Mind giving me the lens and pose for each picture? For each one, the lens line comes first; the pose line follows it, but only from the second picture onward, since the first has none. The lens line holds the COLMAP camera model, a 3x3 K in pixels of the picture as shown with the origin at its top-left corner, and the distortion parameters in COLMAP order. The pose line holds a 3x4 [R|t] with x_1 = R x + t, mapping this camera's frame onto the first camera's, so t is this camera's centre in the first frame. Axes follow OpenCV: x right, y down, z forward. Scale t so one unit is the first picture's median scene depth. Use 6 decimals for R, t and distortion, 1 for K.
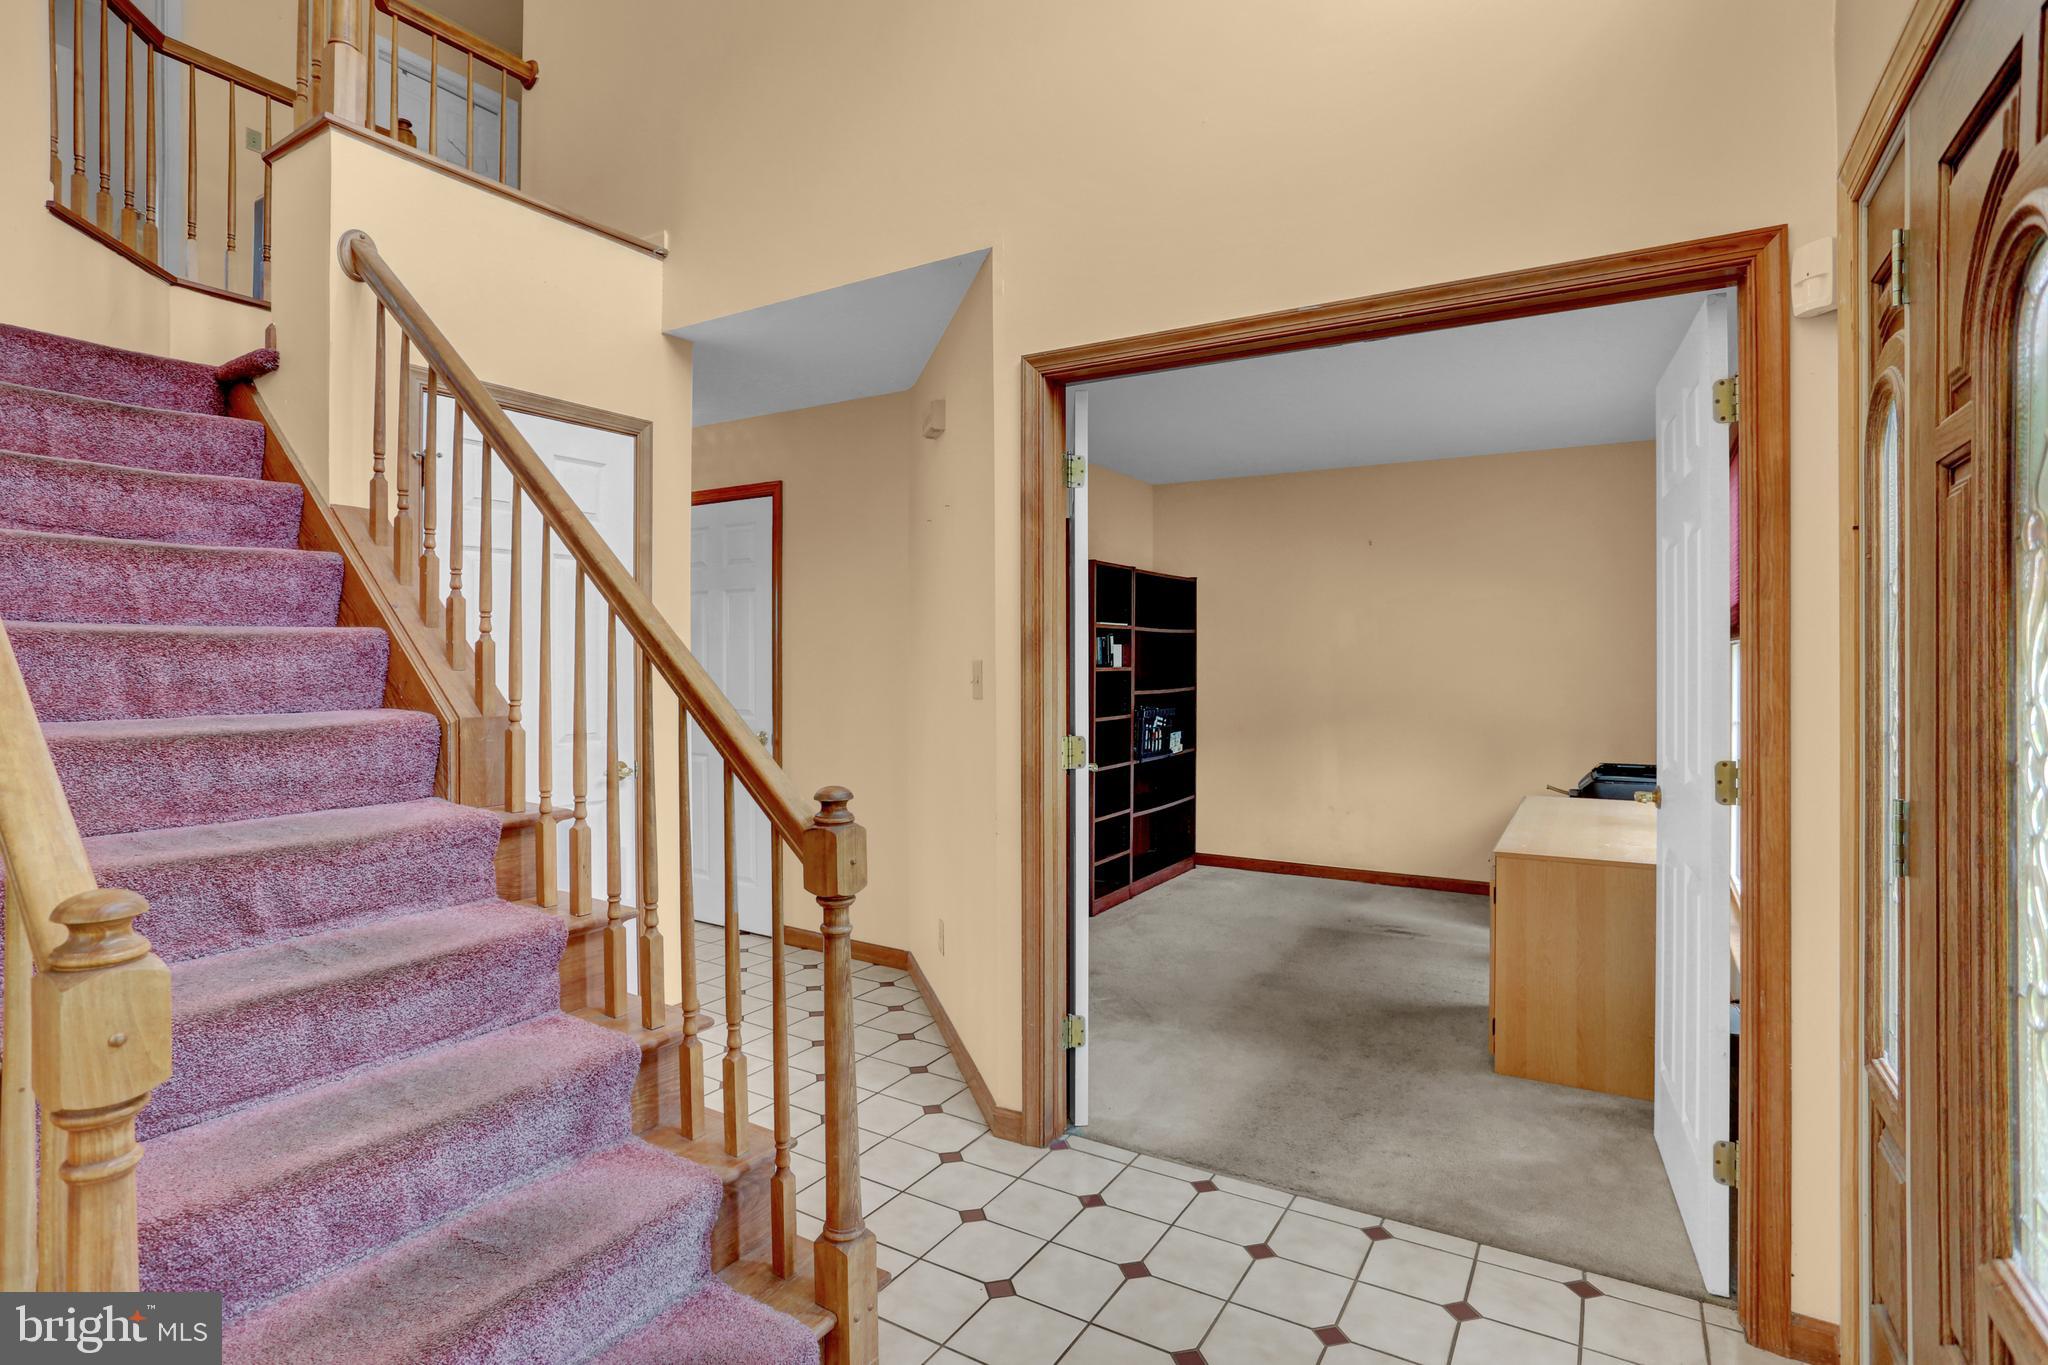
lens RADIAL K [[1015.3, 0, 994.6], [0, 1015.3, 659.2], [0, 0, 1]] dist [-0.073095, 0.040769]
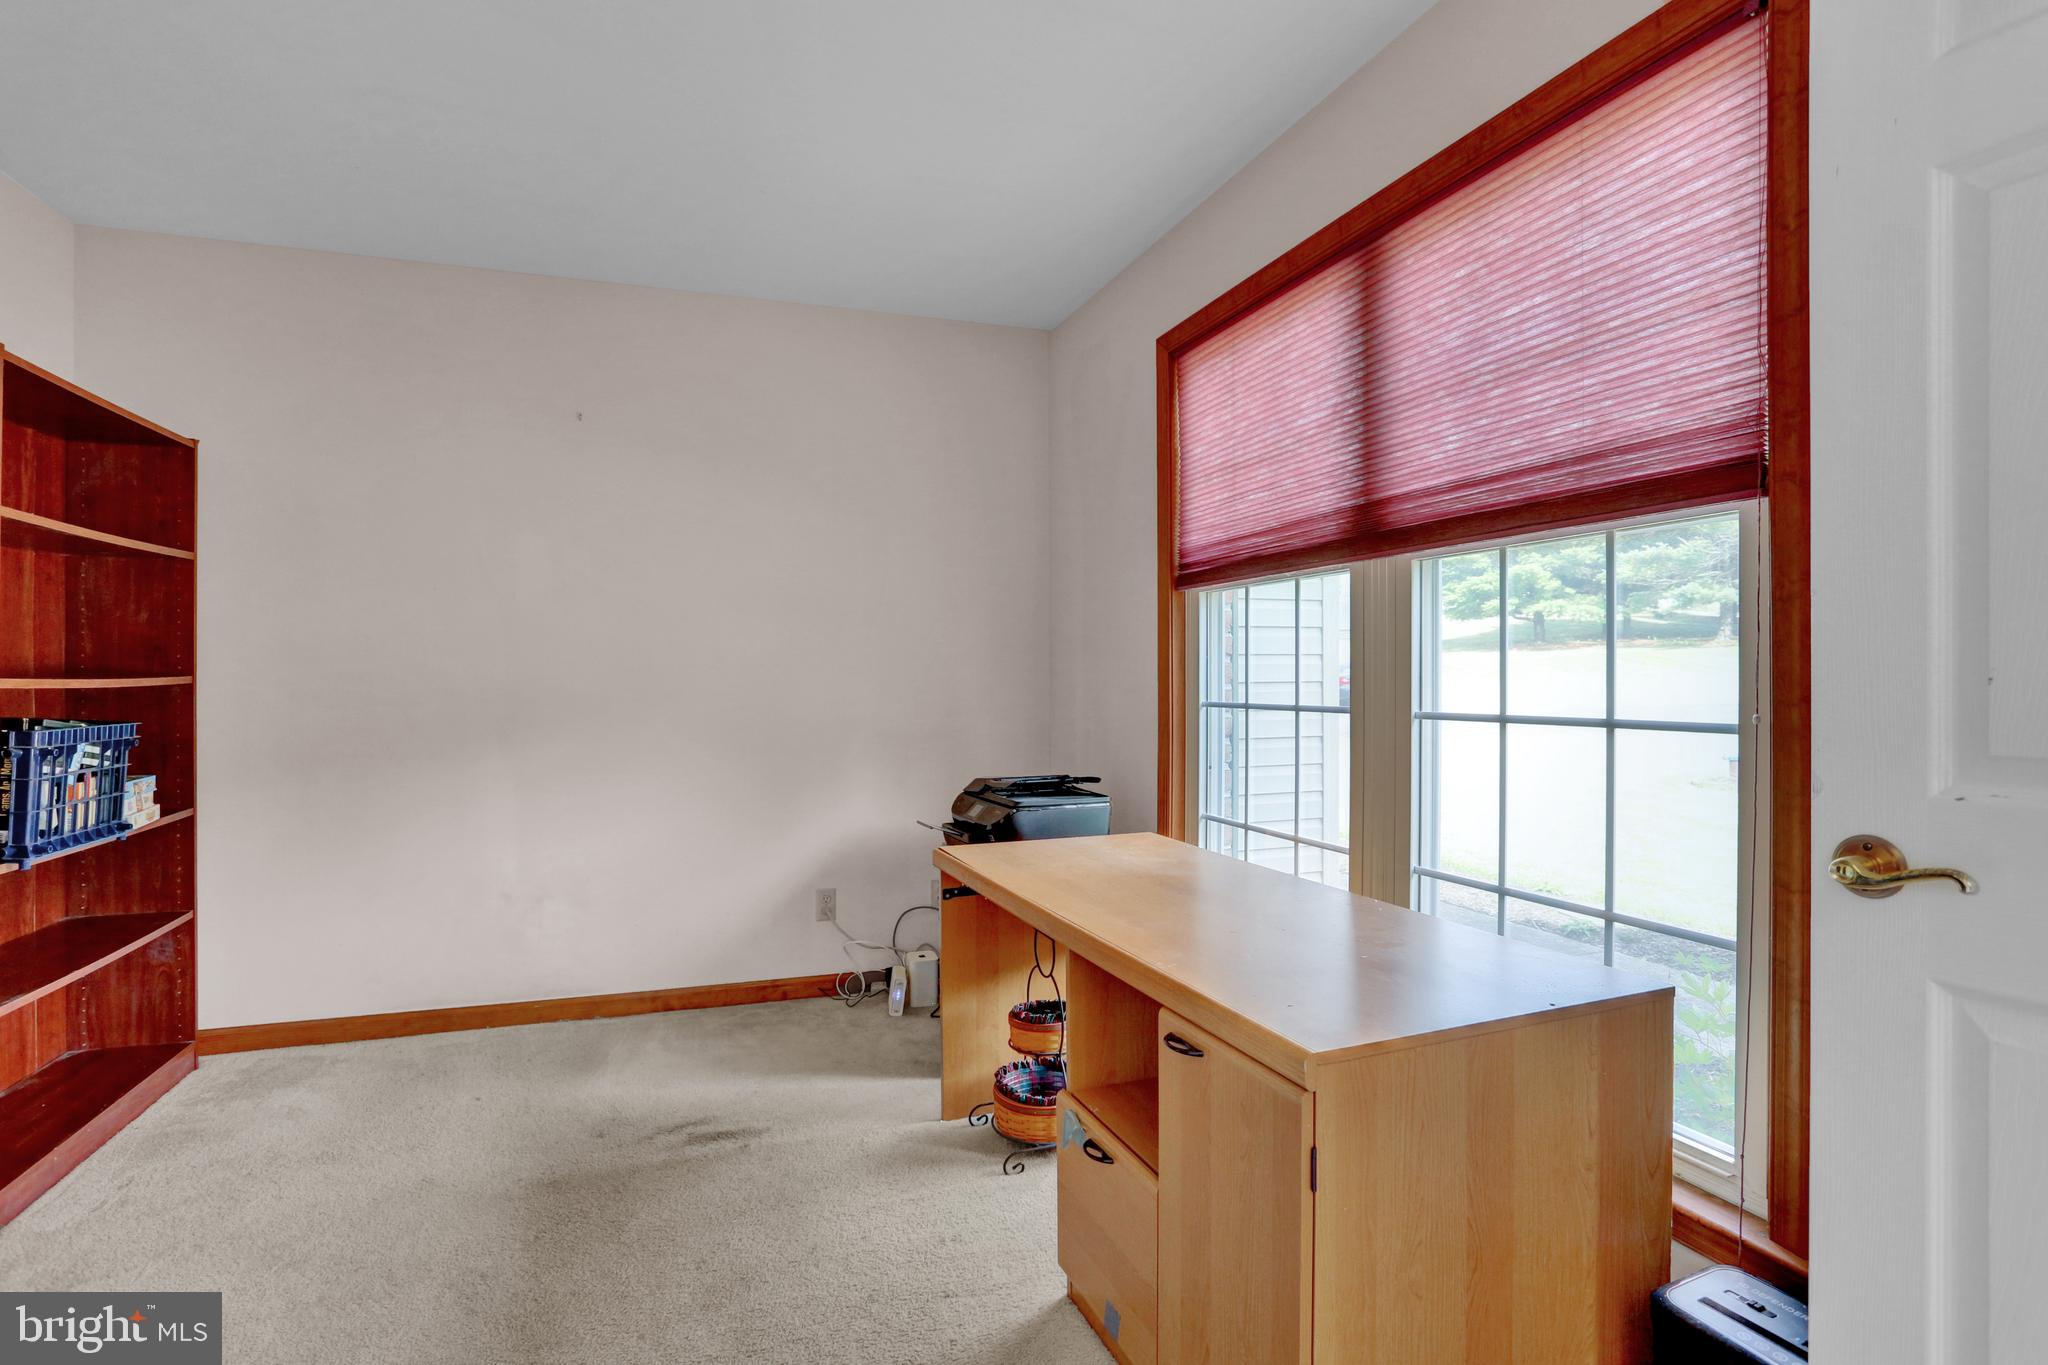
lens RADIAL K [[1015.3, 0, 994.6], [0, 1015.3, 659.2], [0, 0, 1]] dist [-0.073095, 0.040769]
pose [[0.605813, 0.001684, 0.795605, 0.064068], [-0.002212, 0.999997, -0.000432, 0.019303], [-0.795604, -0.001498, 0.605815, 0.445057]]
